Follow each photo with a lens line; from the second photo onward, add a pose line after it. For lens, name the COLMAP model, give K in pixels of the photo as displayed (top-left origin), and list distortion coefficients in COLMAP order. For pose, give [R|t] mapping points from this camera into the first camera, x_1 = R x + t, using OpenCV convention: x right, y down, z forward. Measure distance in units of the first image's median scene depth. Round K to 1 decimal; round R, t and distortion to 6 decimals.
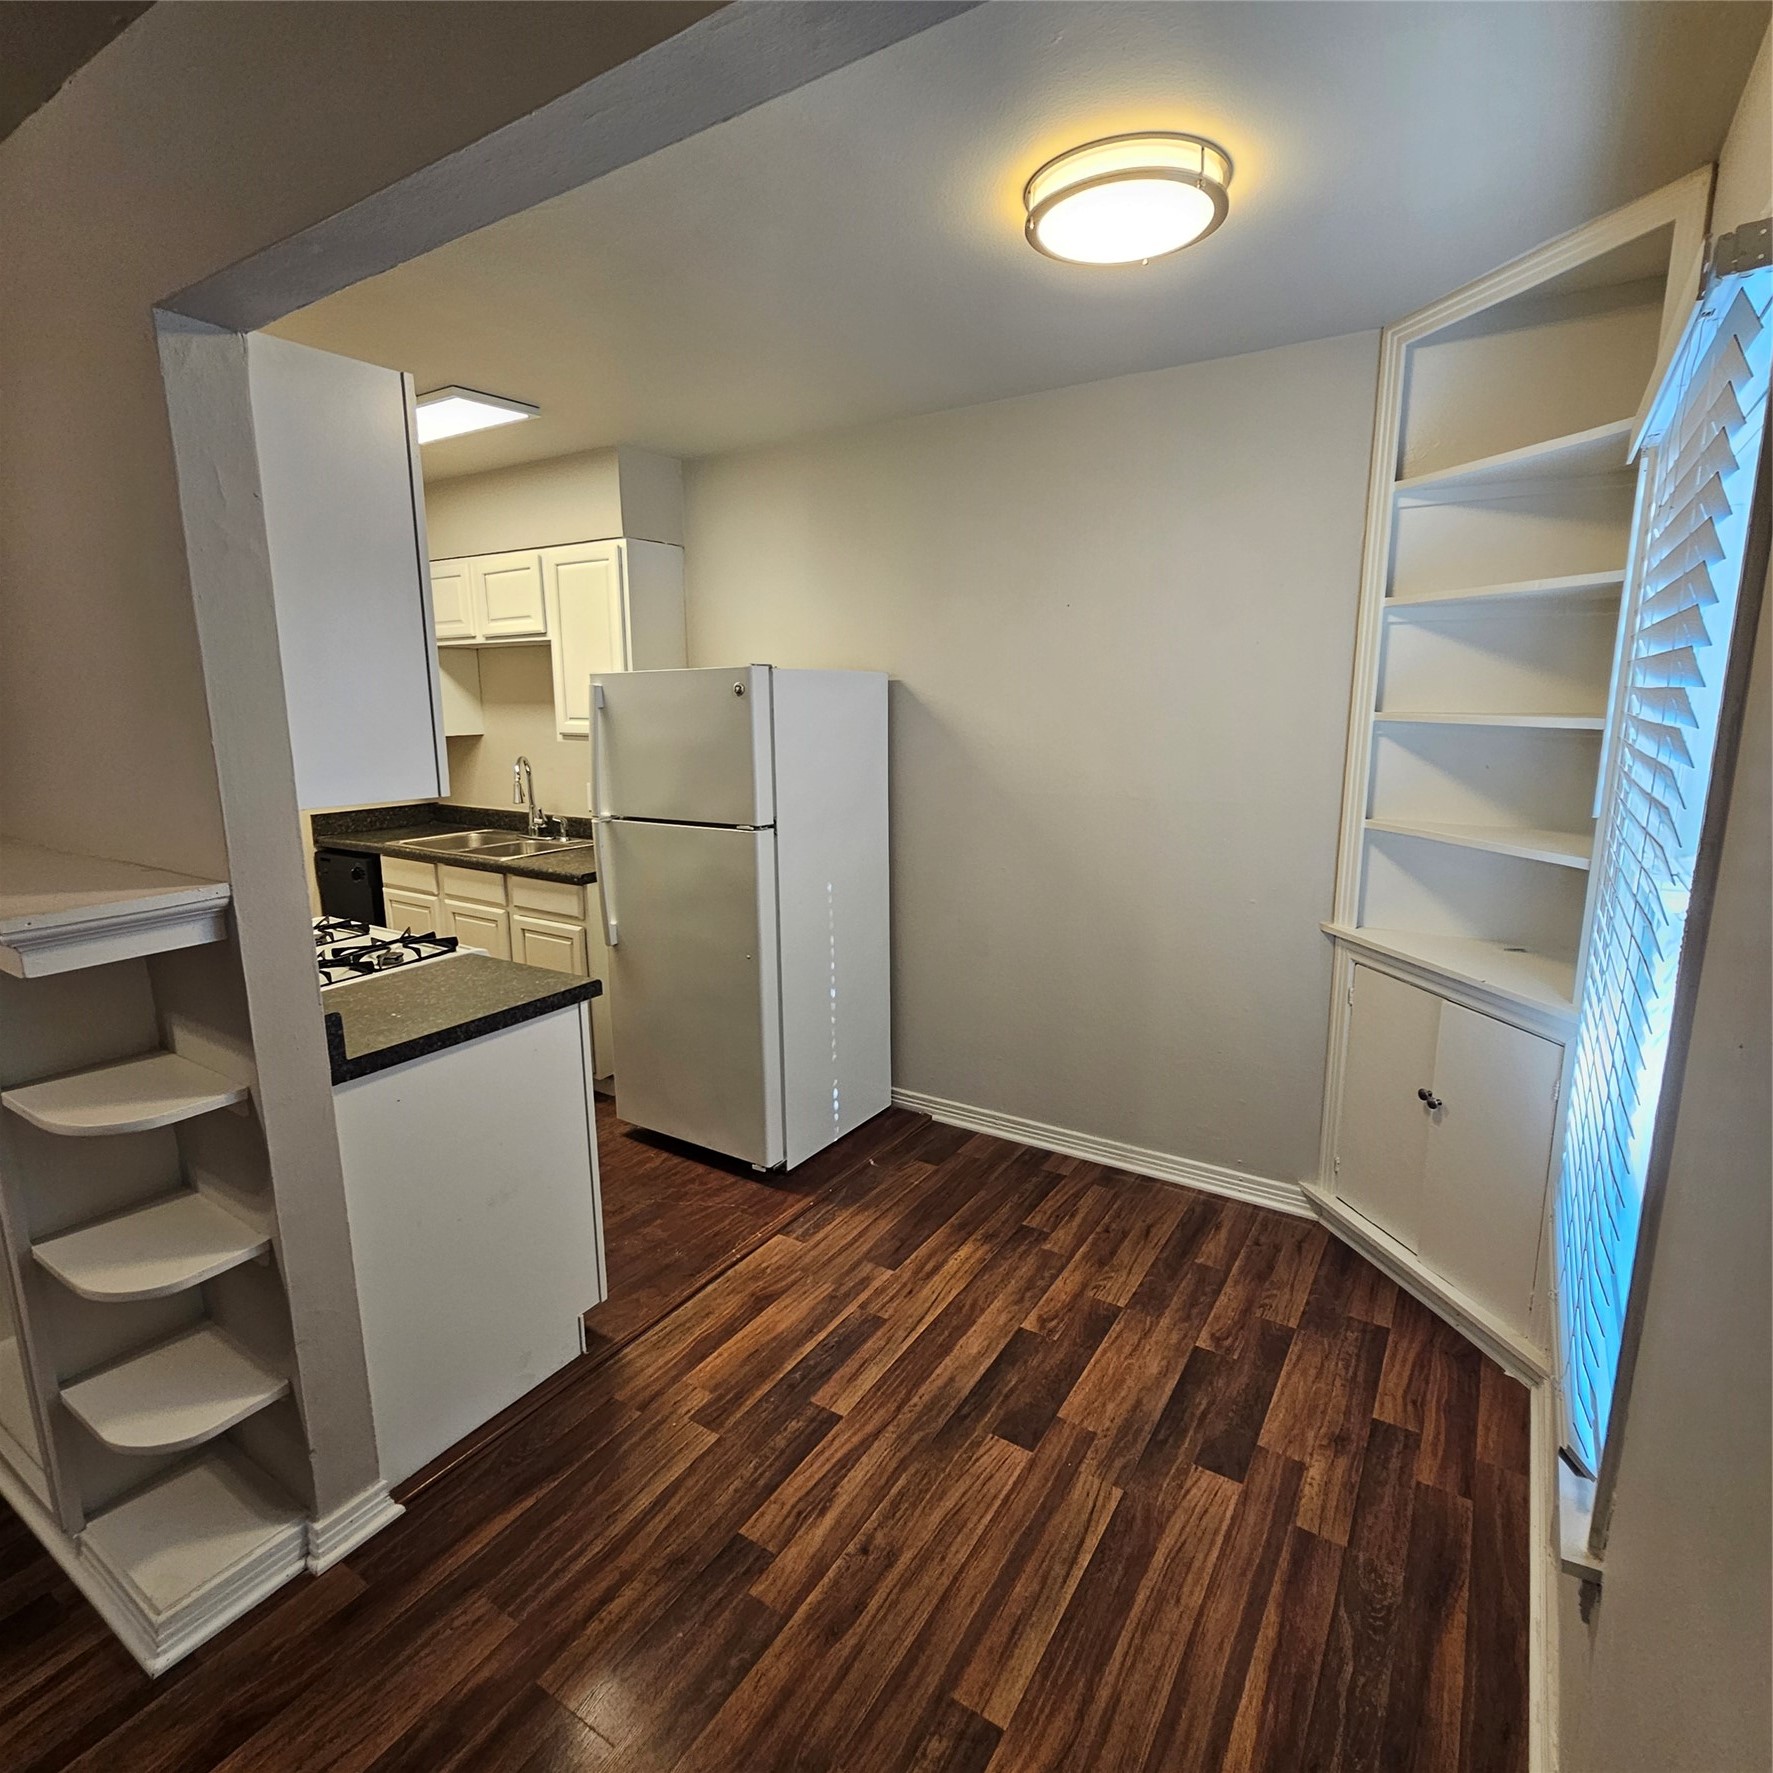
lens RADIAL K [[971.8, 0, 861.1], [0, 971.8, 886.8], [0, 0, 1]] dist [0.001330, -0.003045]
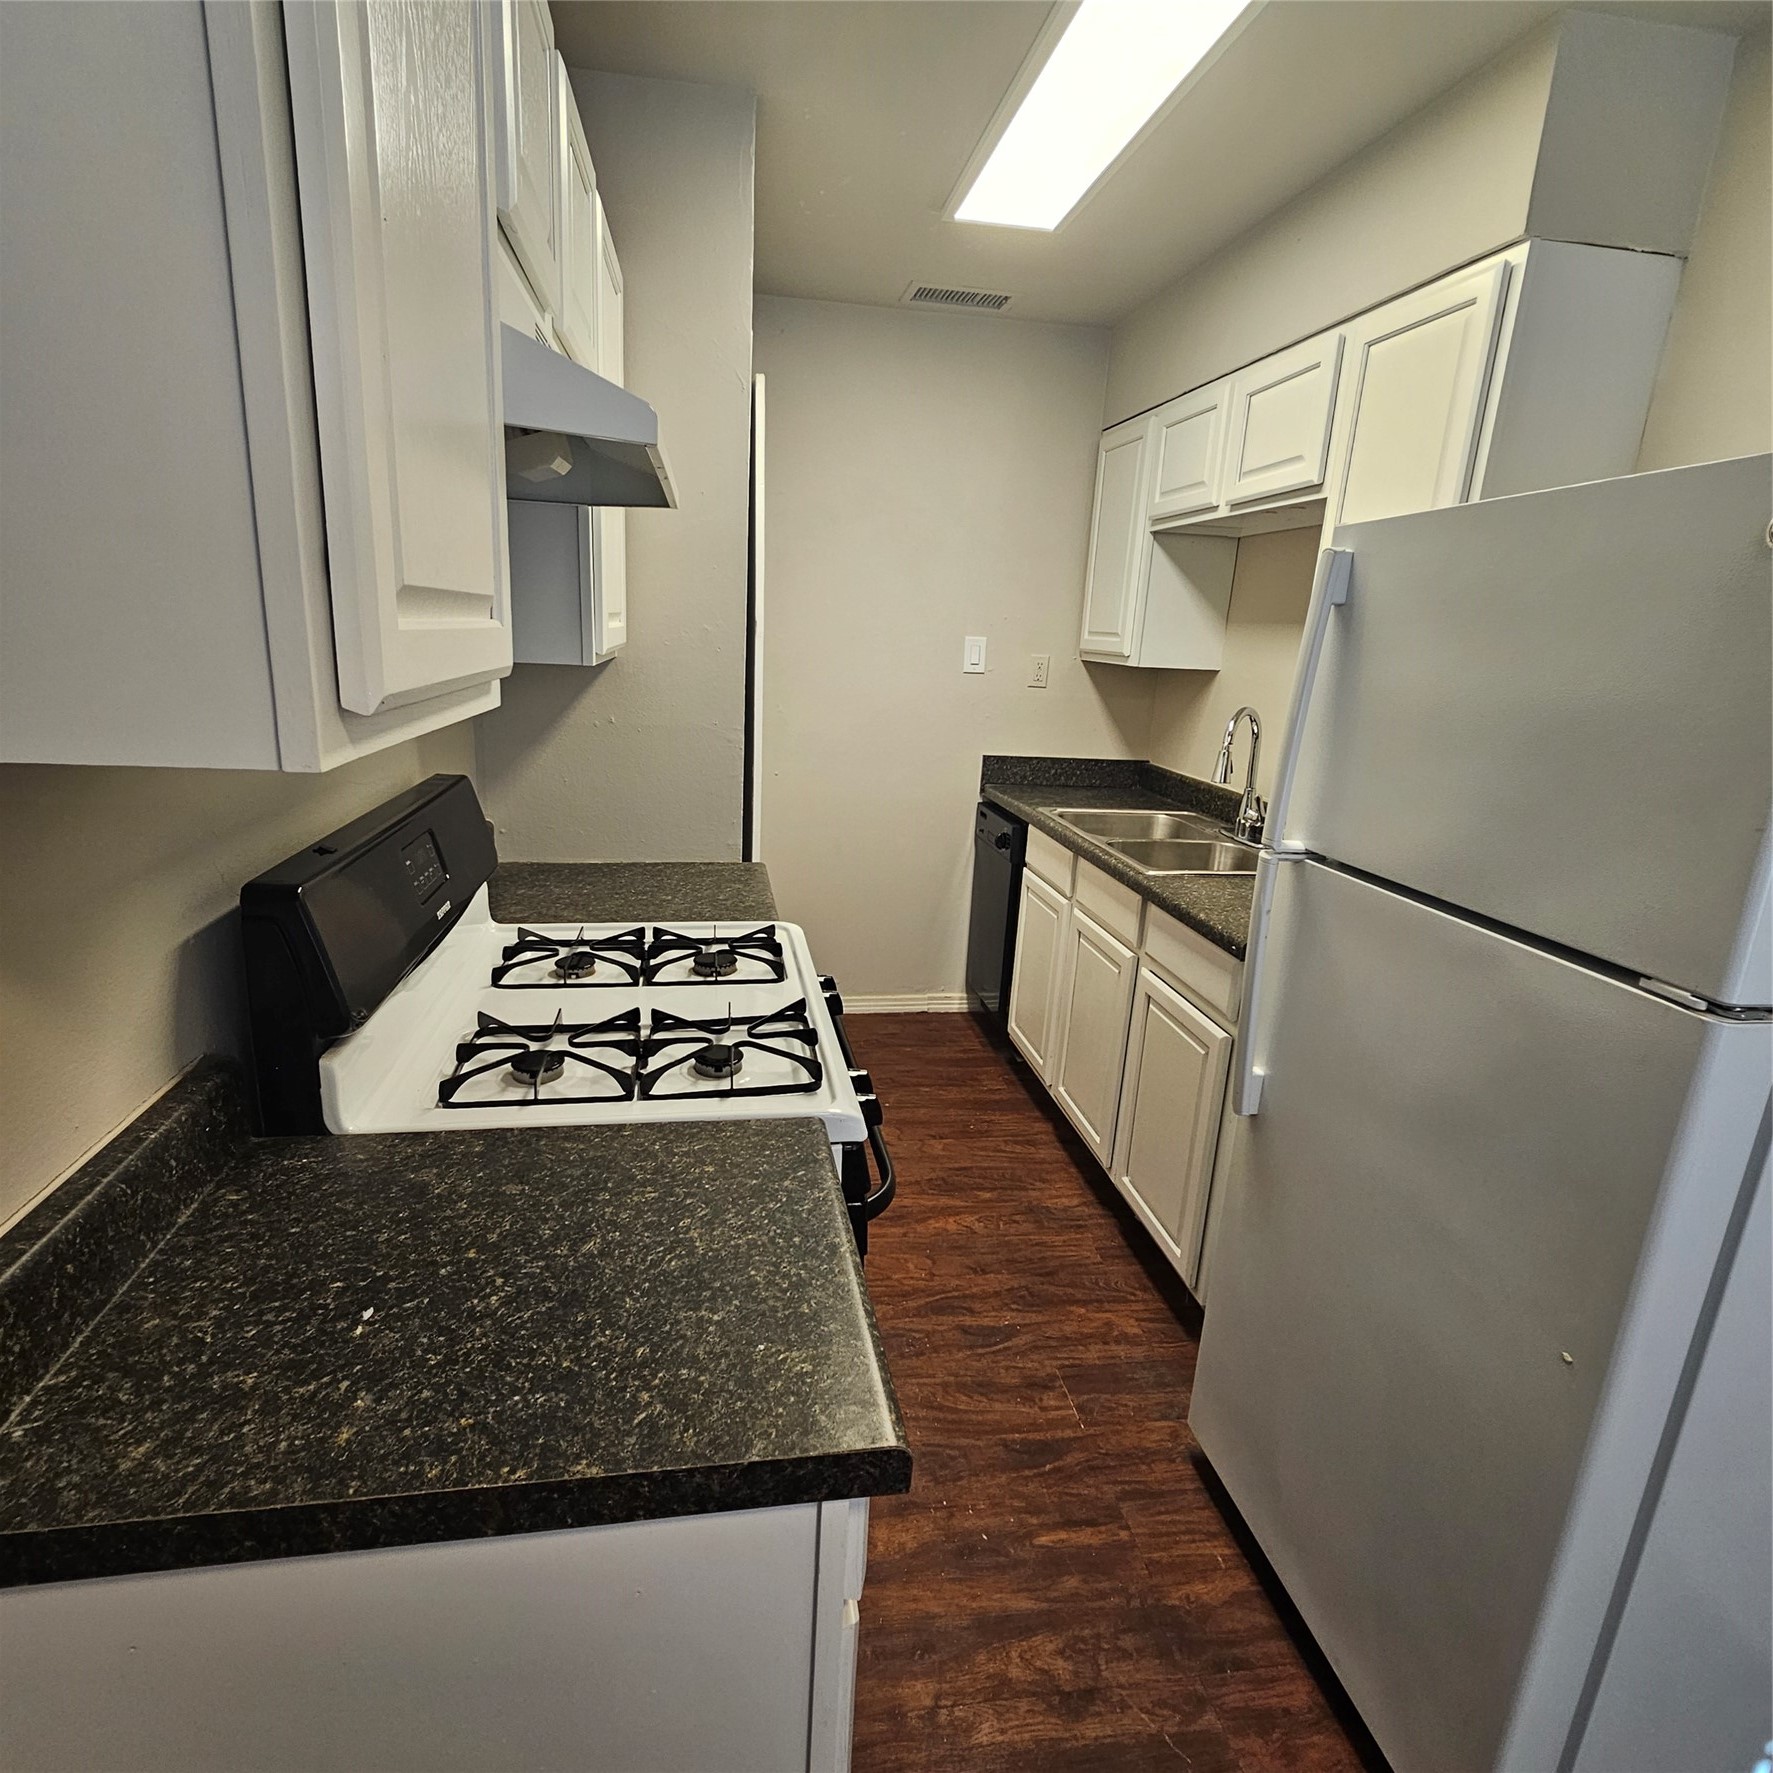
lens RADIAL K [[975.3, 0, 865.9], [0, 975.3, 881.1], [0, 0, 1]] dist [-0.002190, -0.002760]
pose [[0.676276, 0.228557, -0.700294, -0.062652], [-0.199106, 0.971979, 0.124951, -0.061909], [0.709230, 0.054931, 0.702834, 0.442022]]
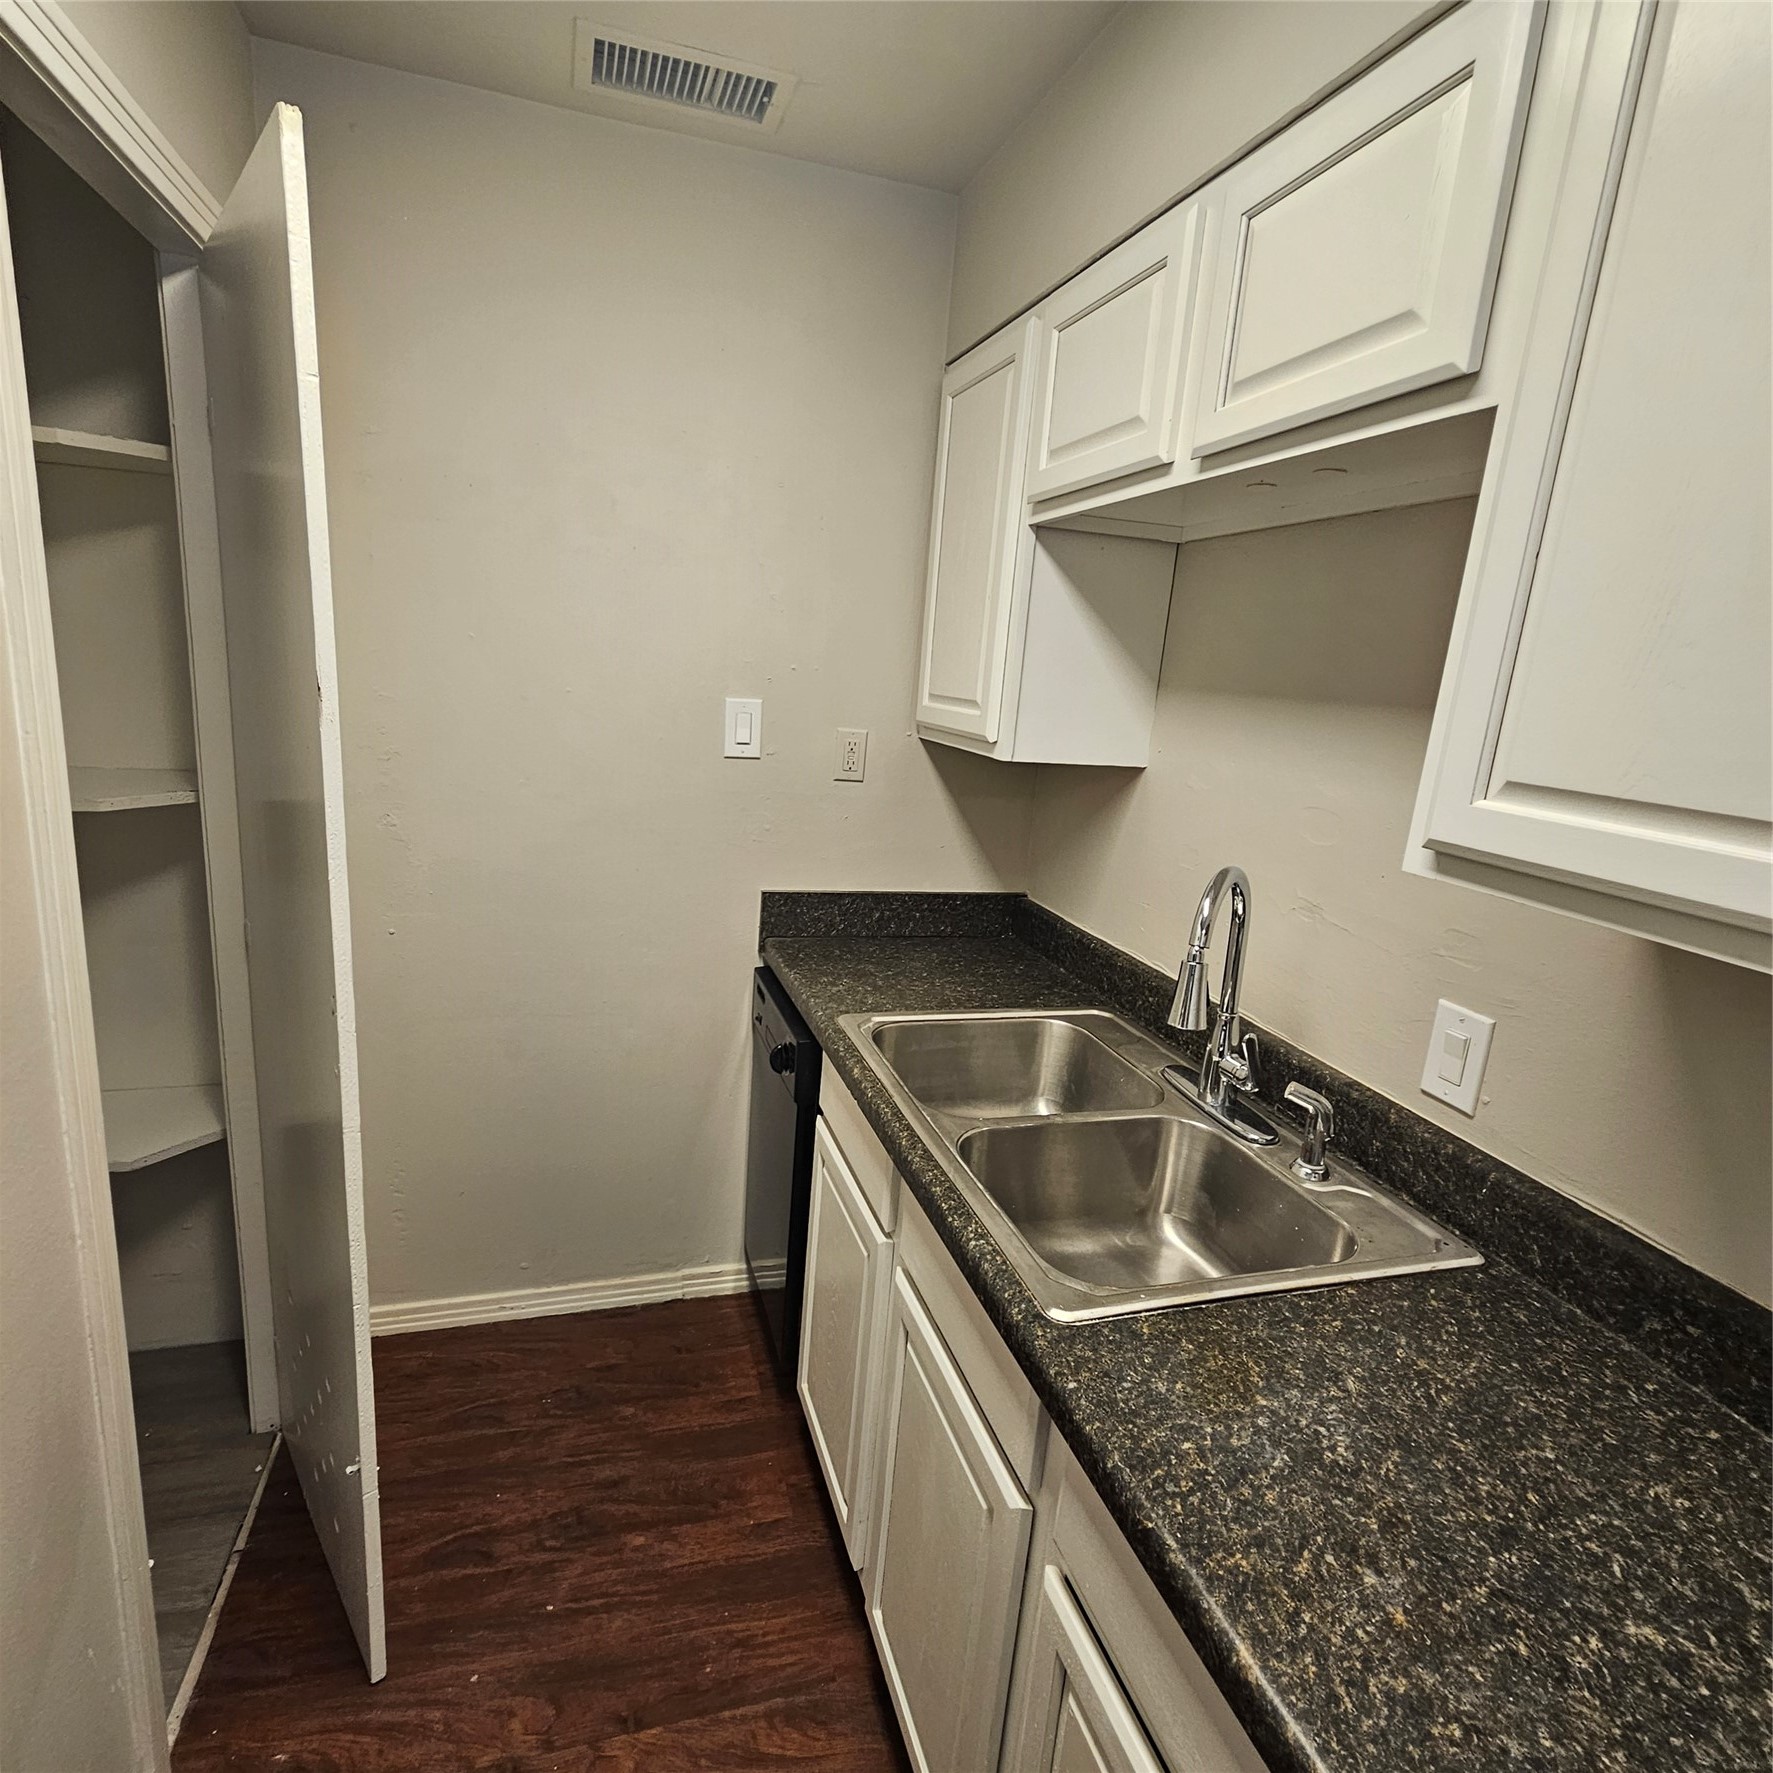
lens RADIAL K [[971.8, 0, 861.1], [0, 971.8, 886.8], [0, 0, 1]] dist [0.001330, -0.003045]
pose [[0.763490, 0.207800, -0.611475, -0.271613], [-0.203891, 0.975954, 0.077083, -0.139341], [0.612790, 0.065822, 0.787500, 0.749754]]
